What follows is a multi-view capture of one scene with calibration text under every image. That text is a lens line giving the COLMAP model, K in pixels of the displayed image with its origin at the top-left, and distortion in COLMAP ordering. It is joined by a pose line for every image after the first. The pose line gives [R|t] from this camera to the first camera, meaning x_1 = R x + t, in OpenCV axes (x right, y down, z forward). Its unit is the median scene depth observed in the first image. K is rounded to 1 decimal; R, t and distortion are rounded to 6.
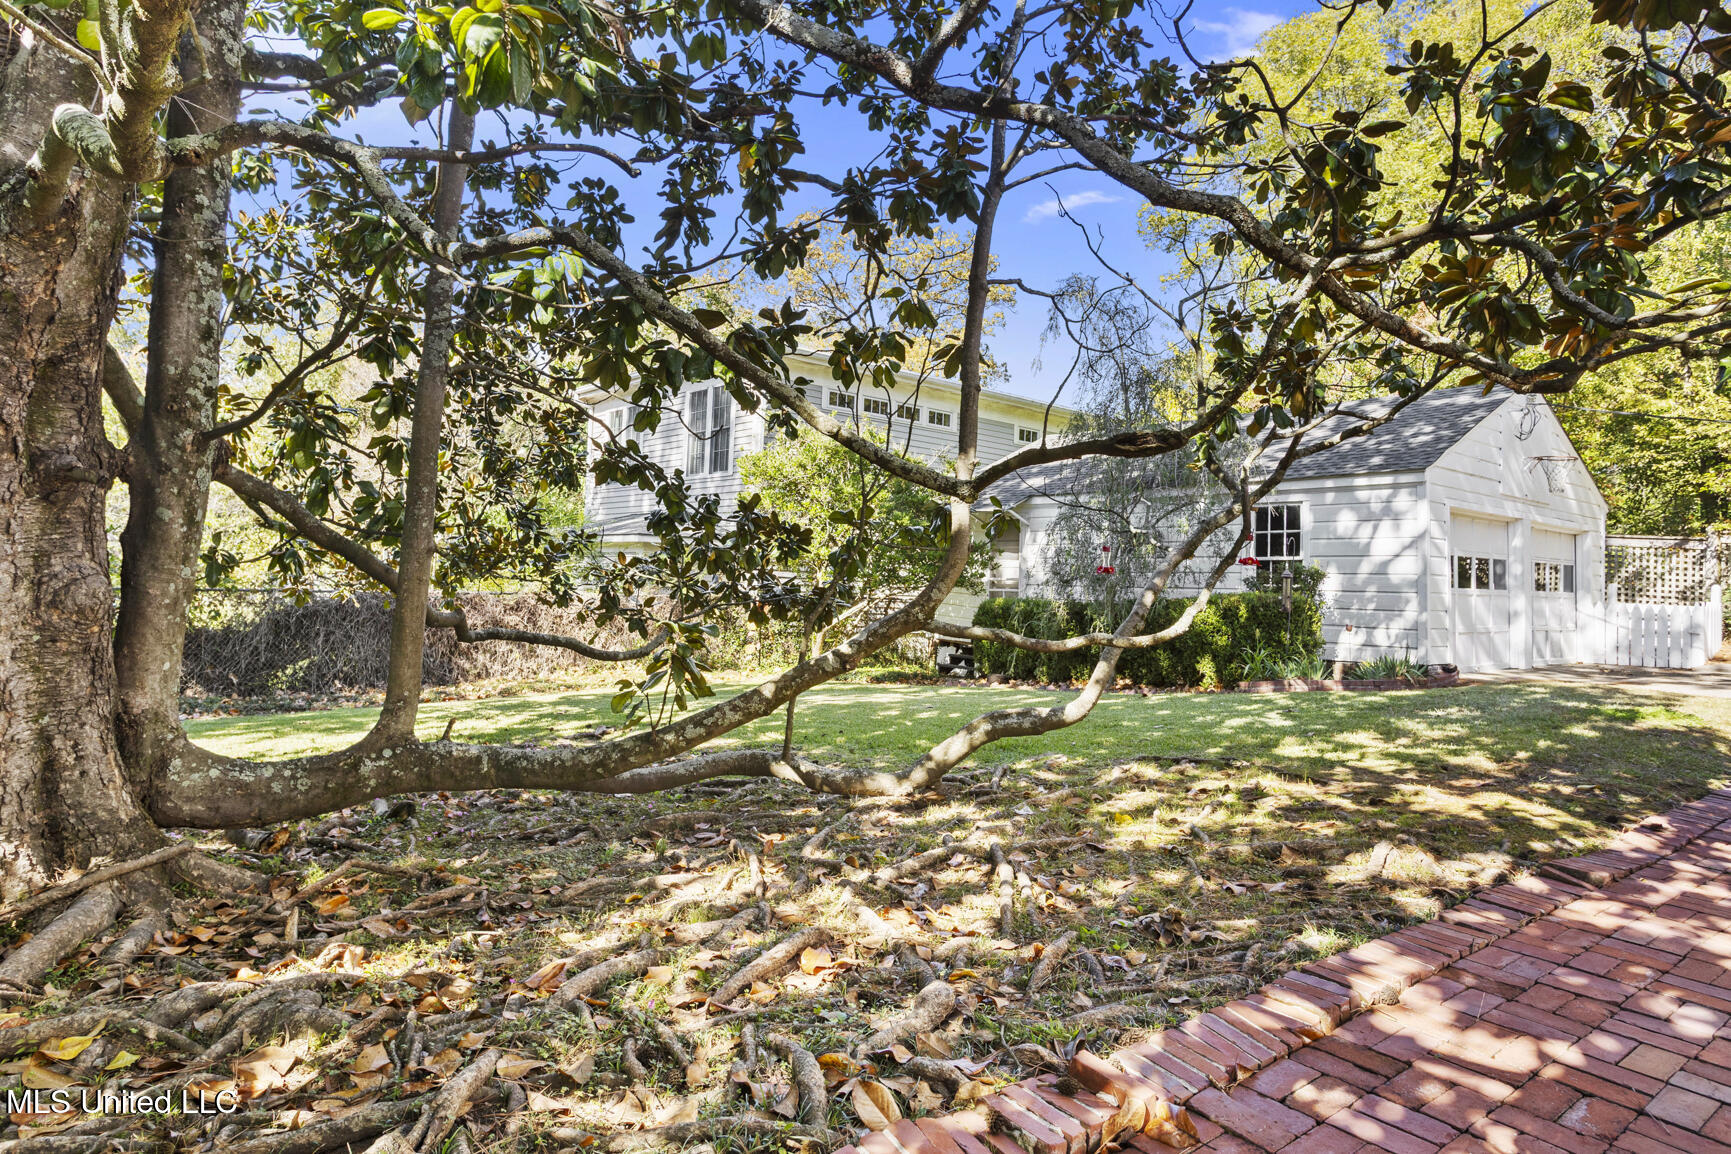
lens RADIAL K [[1081.1, 0, 865.5], [0, 1081.1, 577.0], [0, 0, 1]] dist [0.003567, 0.003955]
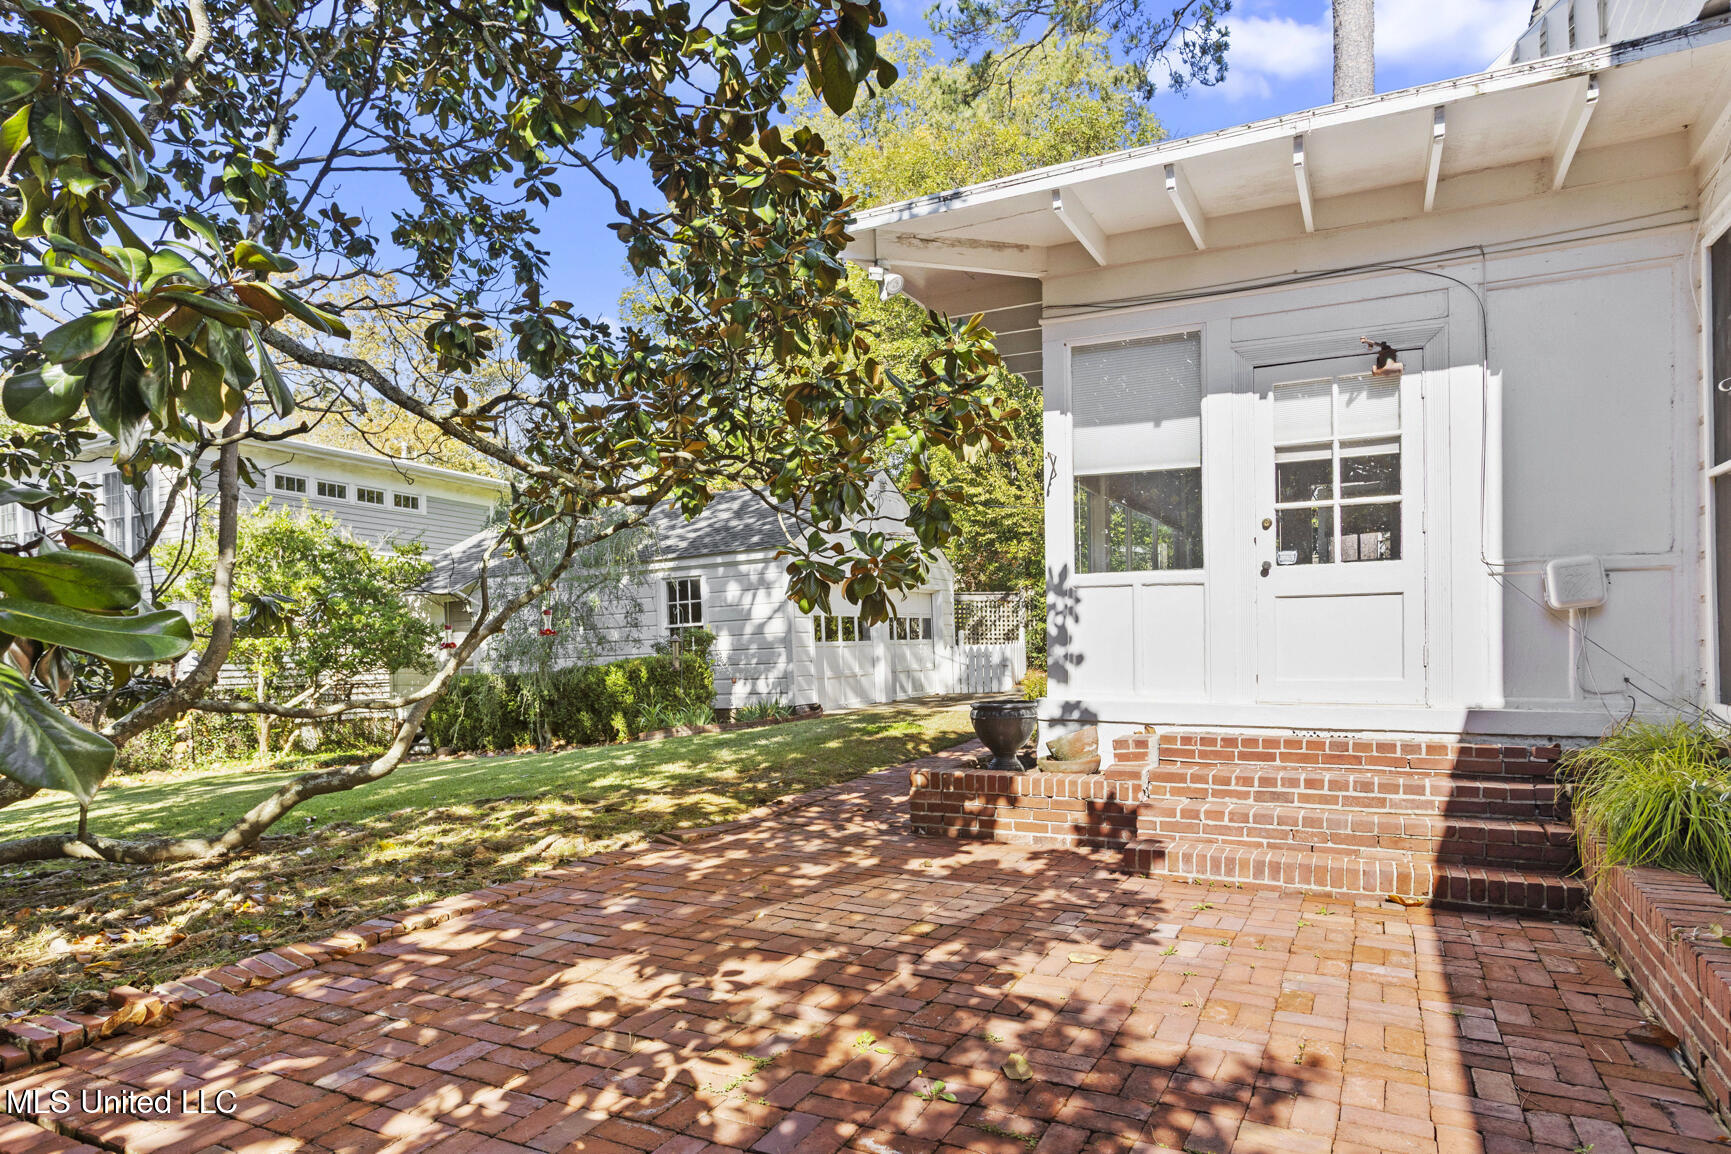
lens RADIAL K [[1068.7, 0, 864.1], [0, 1068.7, 678.6], [0, 0, 1]] dist [-0.000242, 0.033913]
pose [[0.922945, -0.071982, 0.378143, 0.246373], [0.061611, 0.997320, 0.039470, 0.014001], [-0.379970, -0.013131, 0.924906, -0.289274]]
